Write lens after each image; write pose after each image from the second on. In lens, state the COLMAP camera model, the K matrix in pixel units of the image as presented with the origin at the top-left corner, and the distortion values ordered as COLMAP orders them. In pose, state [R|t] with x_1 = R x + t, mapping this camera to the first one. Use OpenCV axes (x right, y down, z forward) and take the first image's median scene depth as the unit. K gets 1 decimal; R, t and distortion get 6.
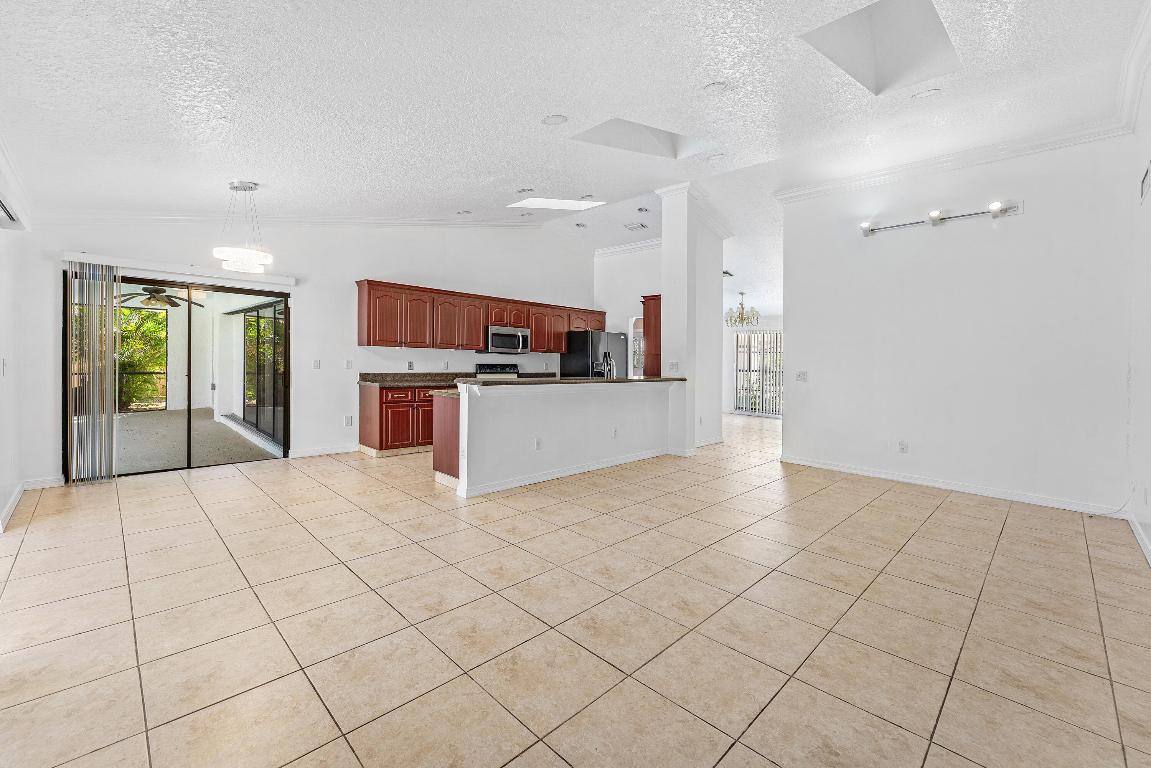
lens RADIAL K [[468.4, 0, 585.4], [0, 468.4, 380.2], [0, 0, 1]] dist [-0.002227, -0.000114]
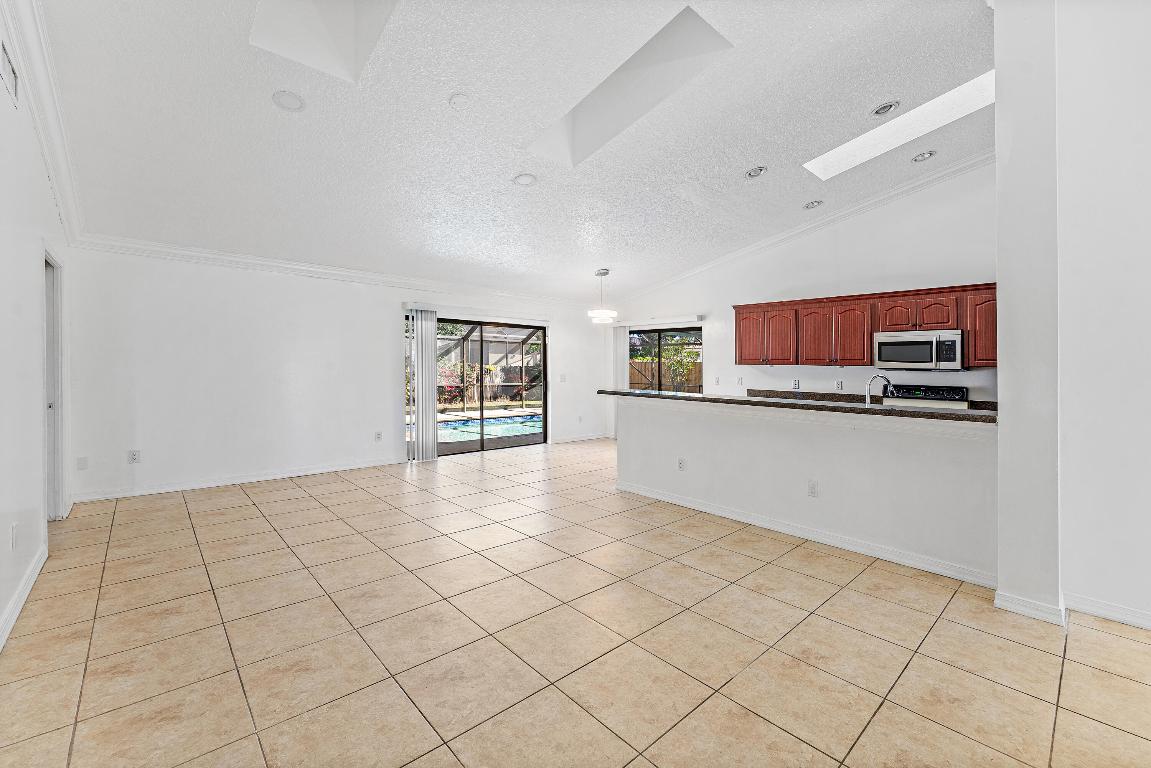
lens RADIAL K [[488.6, 0, 583.8], [0, 488.6, 384.4], [0, 0, 1]] dist [-0.001428, -0.000278]
pose [[-0.046714, 0.004312, -0.998899, 0.686754], [-0.065139, 0.997849, 0.007354, -0.011554], [0.996782, 0.065411, -0.046333, 0.672051]]
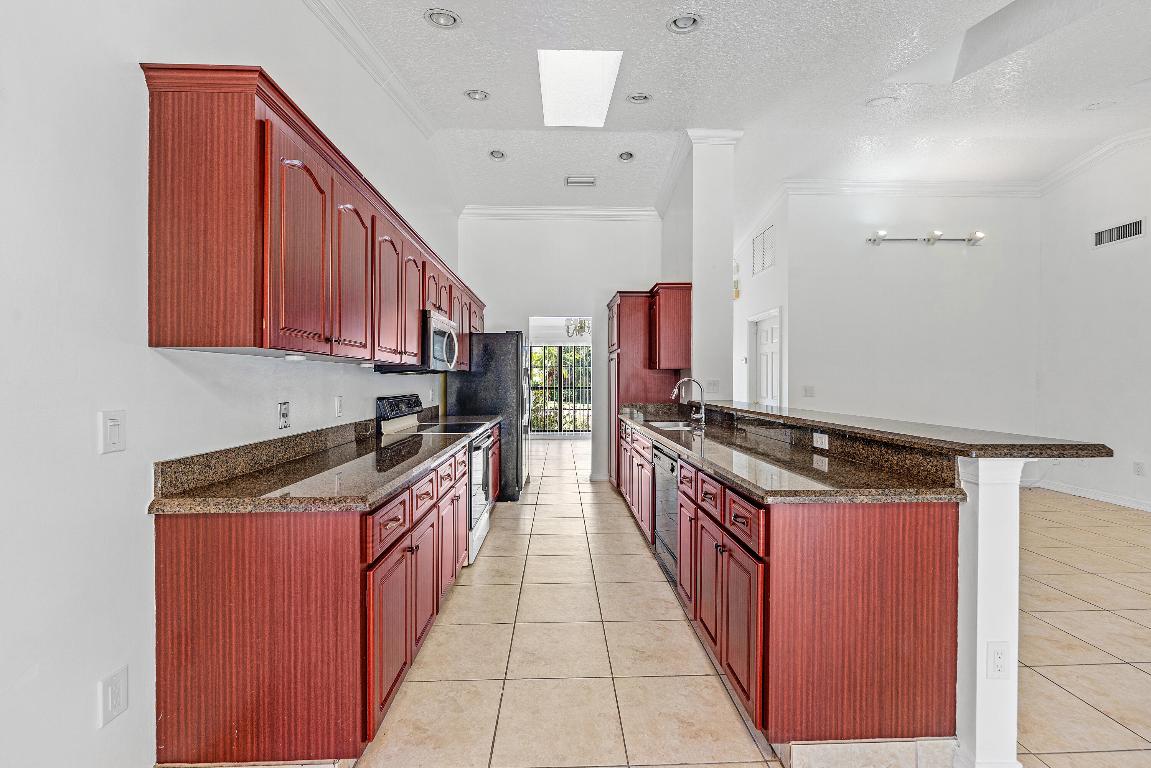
lens RADIAL K [[471.2, 0, 574.0], [0, 471.2, 393.8], [0, 0, 1]] dist [-0.001359, -0.000273]
pose [[0.698284, -0.047155, 0.714266, -0.503053], [0.050908, 0.998573, 0.016156, -0.043431], [-0.714009, 0.025080, 0.699687, 0.686881]]
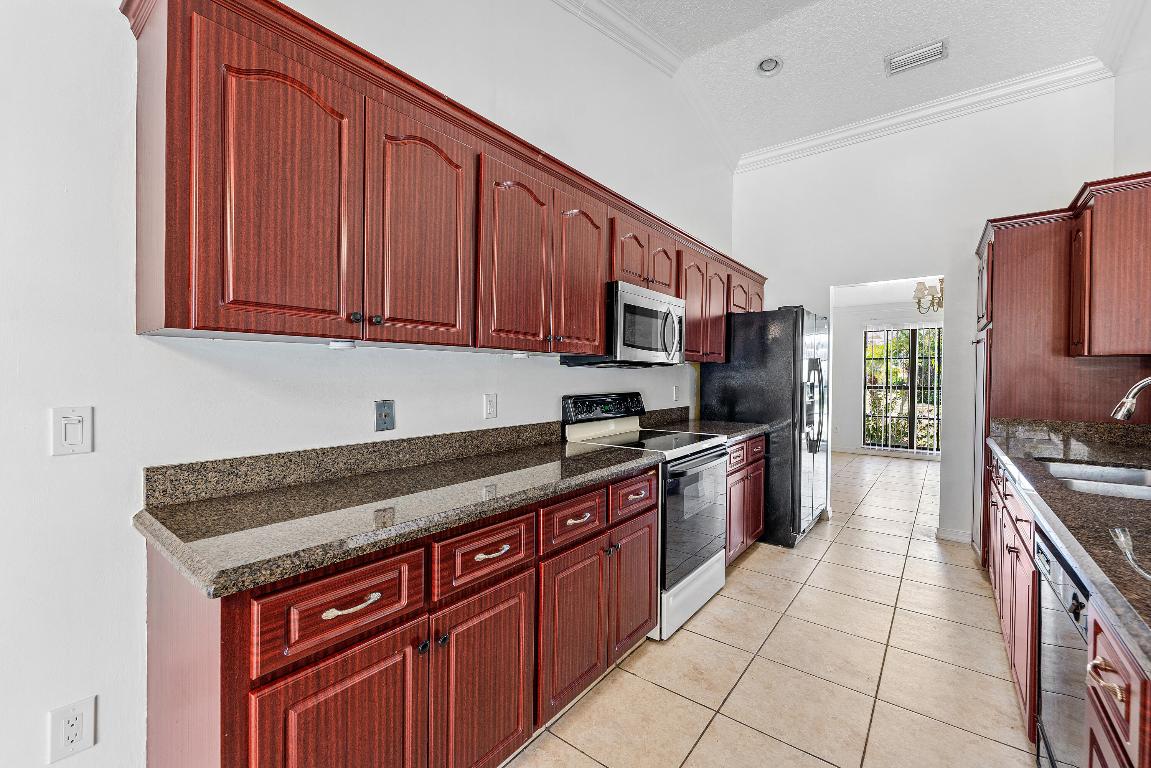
lens RADIAL K [[474.8, 0, 568.9], [0, 474.8, 382.9], [0, 0, 1]] dist [0.000616, 0.000371]
pose [[0.995216, -0.022672, 0.095037, -0.317742], [0.025163, 0.999368, -0.025096, -0.042886], [-0.094408, 0.027367, 0.995157, 0.778145]]
